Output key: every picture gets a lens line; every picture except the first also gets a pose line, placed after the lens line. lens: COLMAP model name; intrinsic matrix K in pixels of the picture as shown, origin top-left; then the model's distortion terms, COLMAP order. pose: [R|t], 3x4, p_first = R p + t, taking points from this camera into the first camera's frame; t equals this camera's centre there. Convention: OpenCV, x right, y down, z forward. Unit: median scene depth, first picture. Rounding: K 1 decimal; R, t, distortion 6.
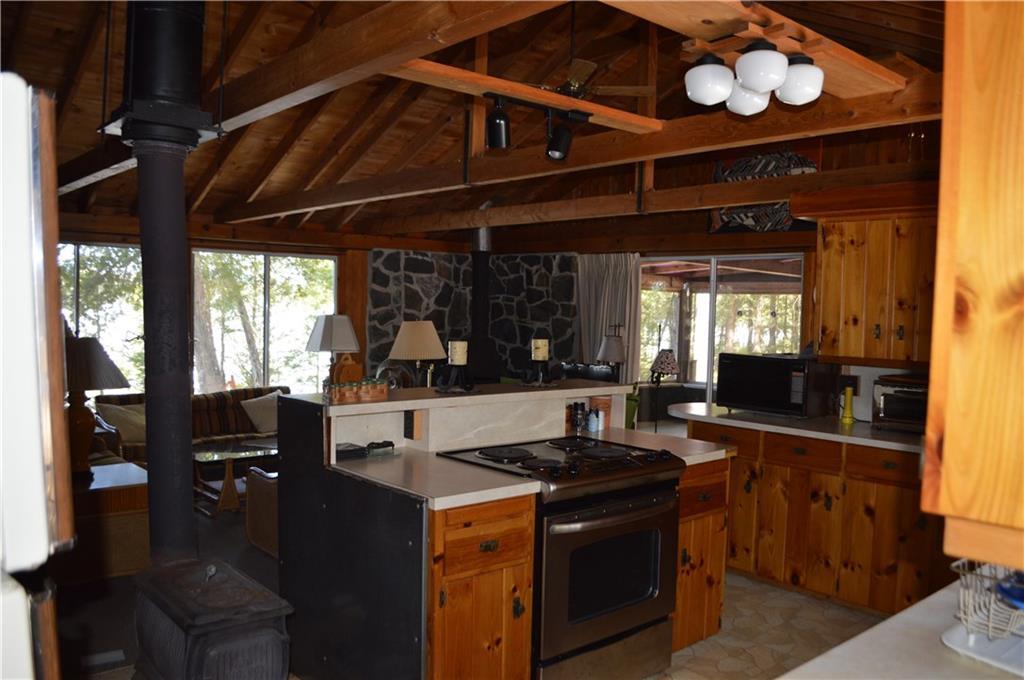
lens RADIAL K [[810.6, 0, 512.0], [0, 810.6, 340.0], [0, 0, 1]] dist [-0.070138, 0.000864]
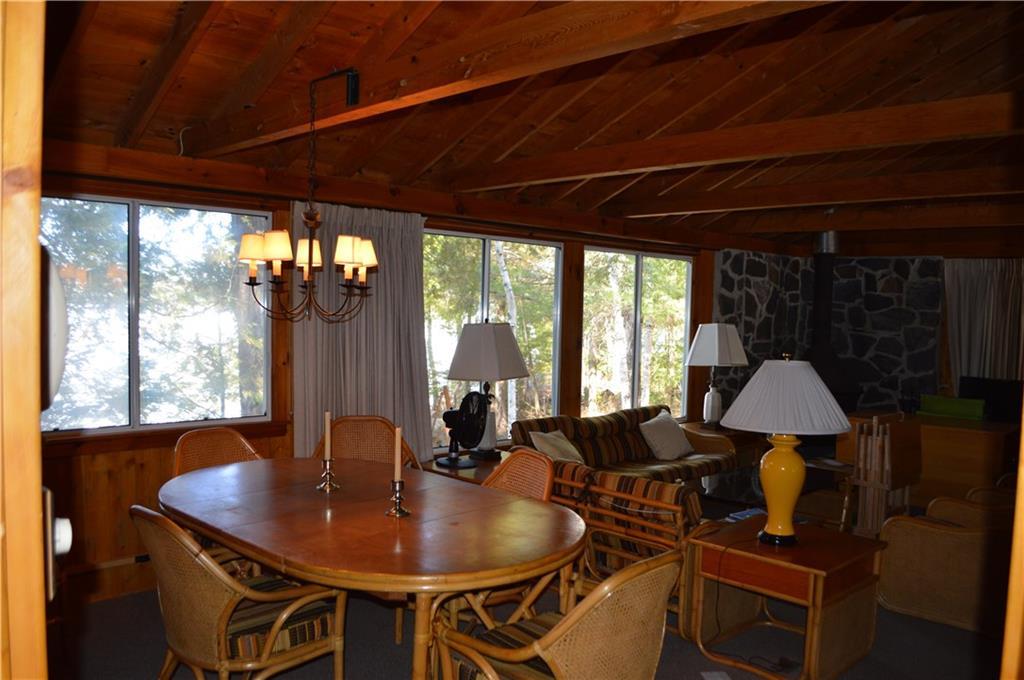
lens RADIAL K [[810.6, 0, 512.0], [0, 810.6, 340.0], [0, 0, 1]] dist [-0.070138, 0.000864]
pose [[0.997894, 0.000286, 0.064865, -0.450182], [-0.000420, 0.999998, 0.002059, -0.013808], [-0.064865, -0.002082, 0.997892, 0.123785]]
